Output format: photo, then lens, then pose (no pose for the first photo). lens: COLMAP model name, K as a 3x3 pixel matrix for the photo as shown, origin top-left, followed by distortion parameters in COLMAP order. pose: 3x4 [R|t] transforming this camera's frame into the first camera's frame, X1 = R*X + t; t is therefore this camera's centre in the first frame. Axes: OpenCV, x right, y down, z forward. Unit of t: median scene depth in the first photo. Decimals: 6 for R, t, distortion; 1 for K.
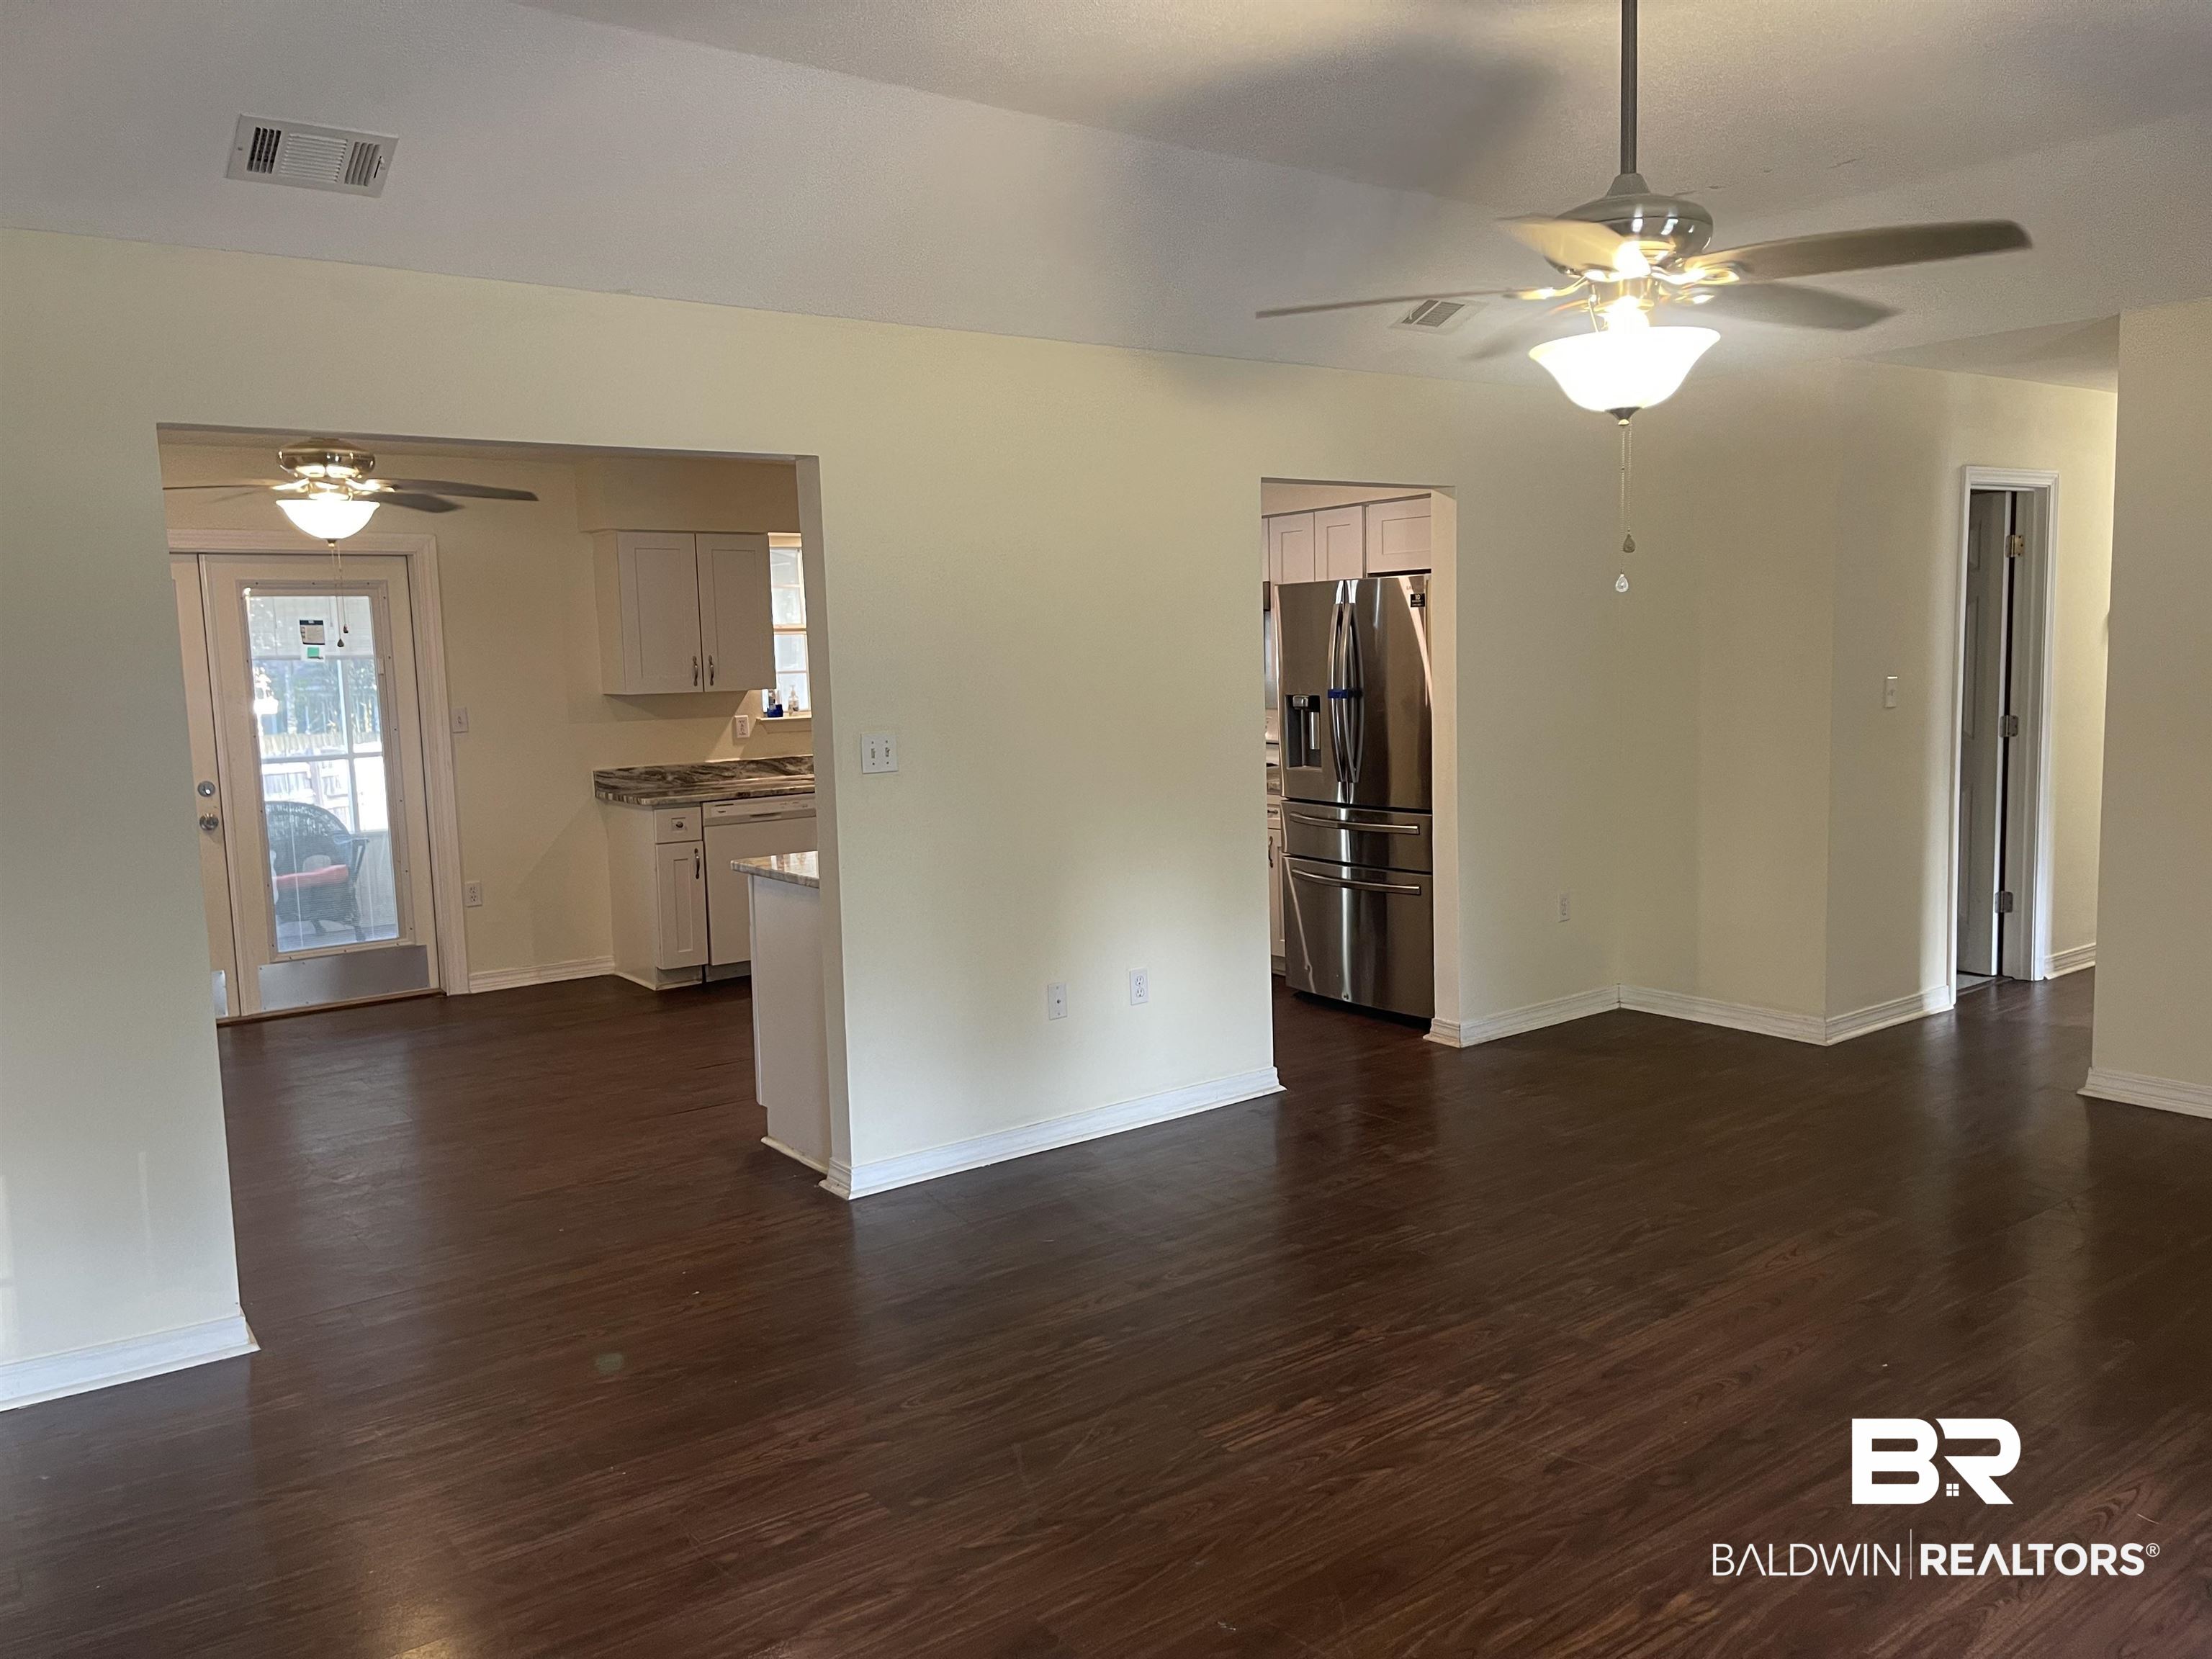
lens RADIAL K [[1688.5, 0, 1118.1], [0, 1688.5, 843.6], [0, 0, 1]] dist [0.032579, -0.008015]
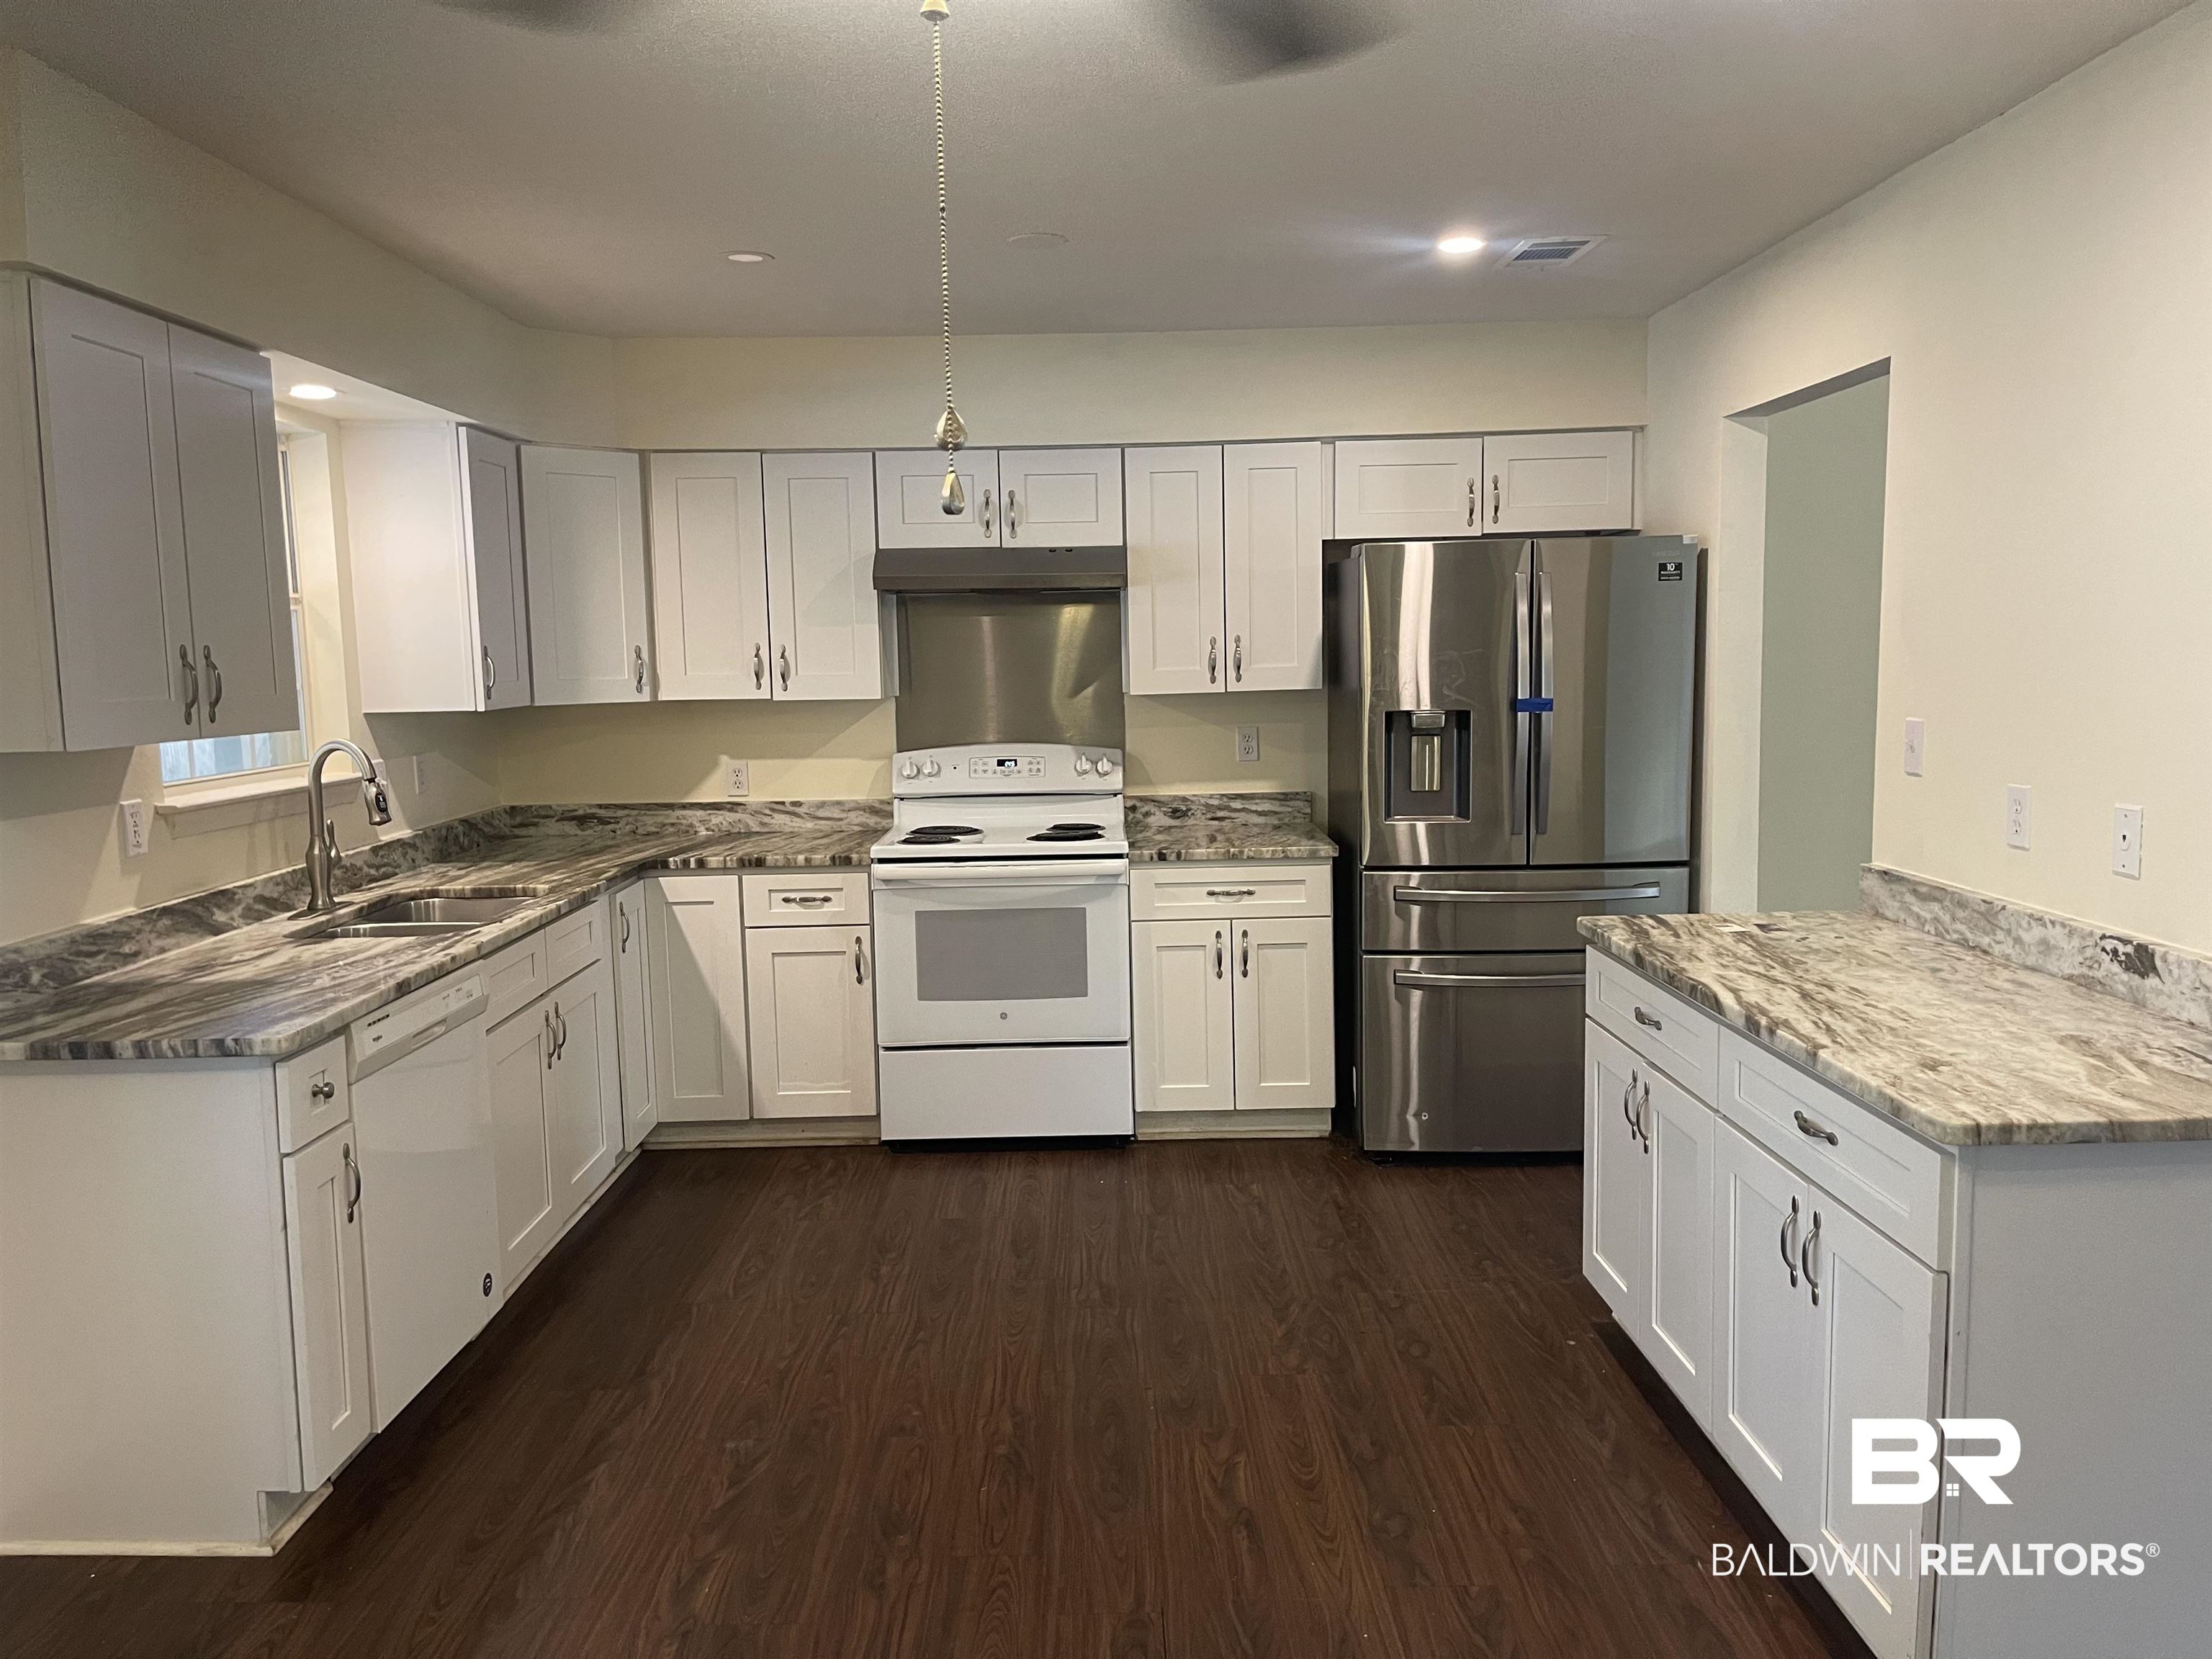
lens RADIAL K [[1688.5, 0, 1100.3], [0, 1688.5, 845.4], [0, 0, 1]] dist [0.032579, -0.008015]
pose [[0.574471, -0.075123, 0.815070, -0.452832], [0.106256, 0.994198, 0.016743, -0.051165], [-0.811599, 0.076988, 0.579120, 0.629483]]
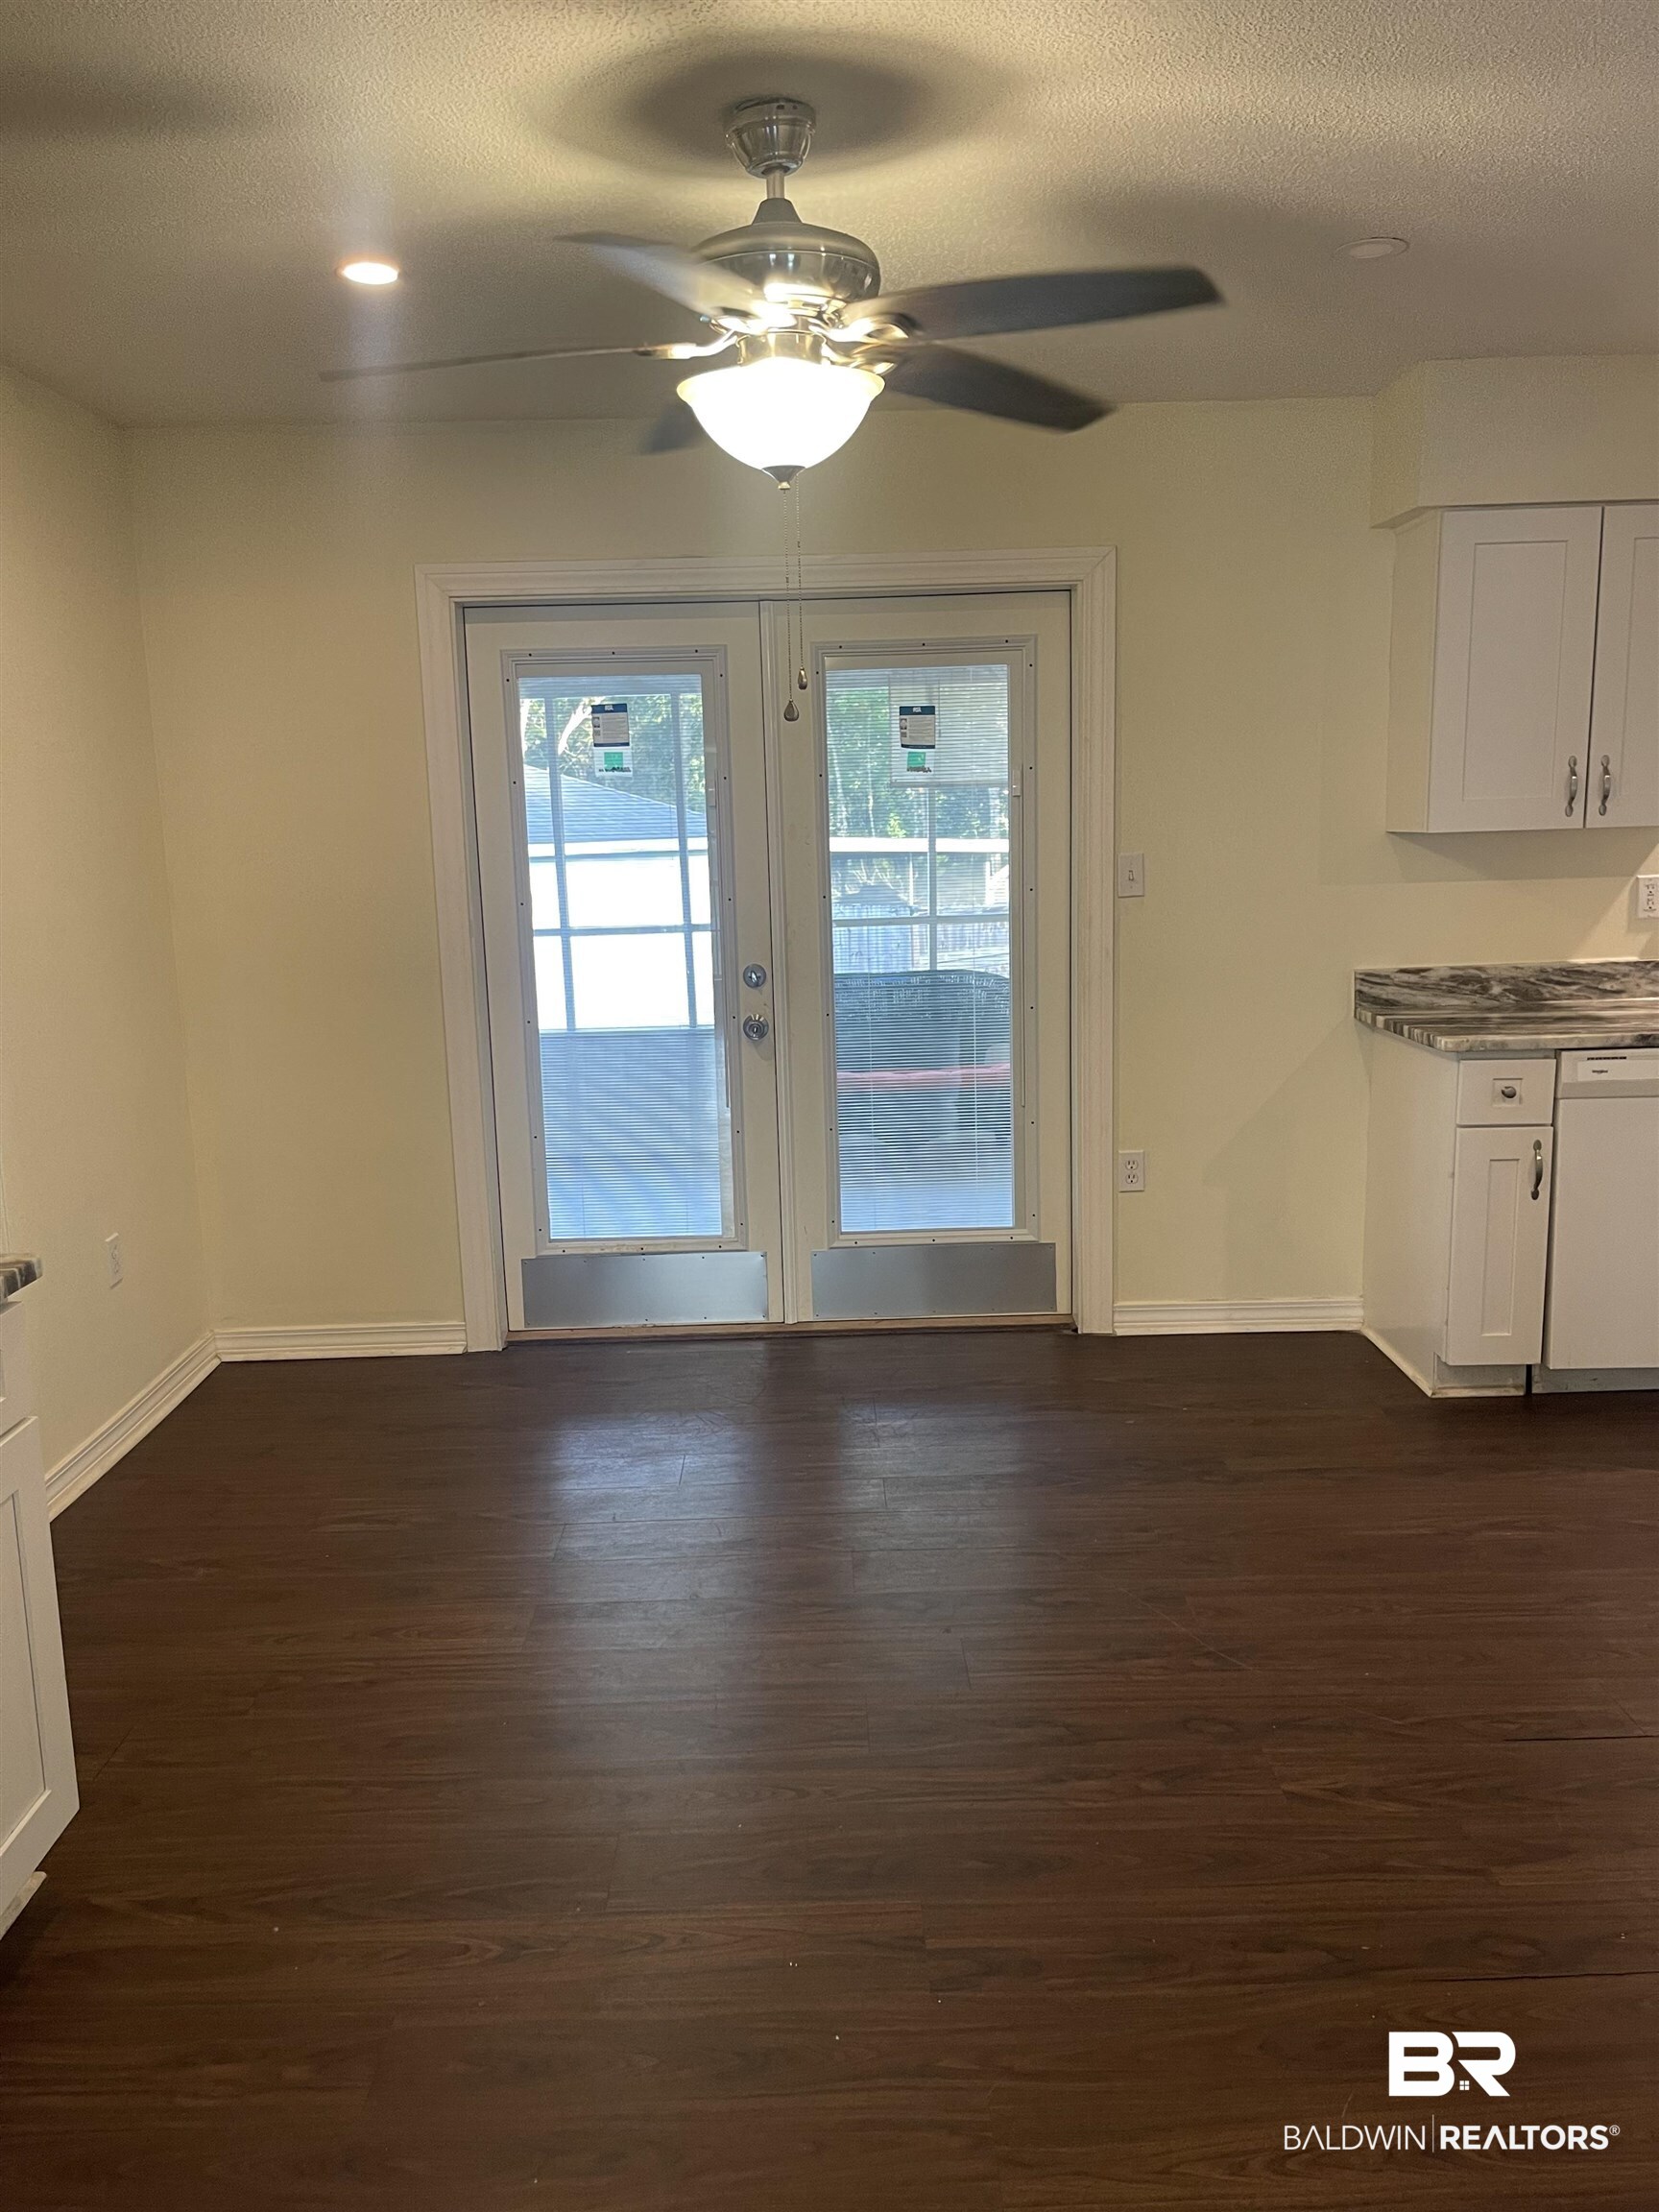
lens RADIAL K [[1688.5, 0, 815.6], [0, 1688.5, 1108.4], [0, 0, 1]] dist [0.032579, -0.008015]
pose [[0.808369, 0.105056, -0.579225, -0.129039], [-0.063013, 0.993736, 0.092296, -0.039276], [0.585293, -0.038111, 0.809926, 0.455544]]
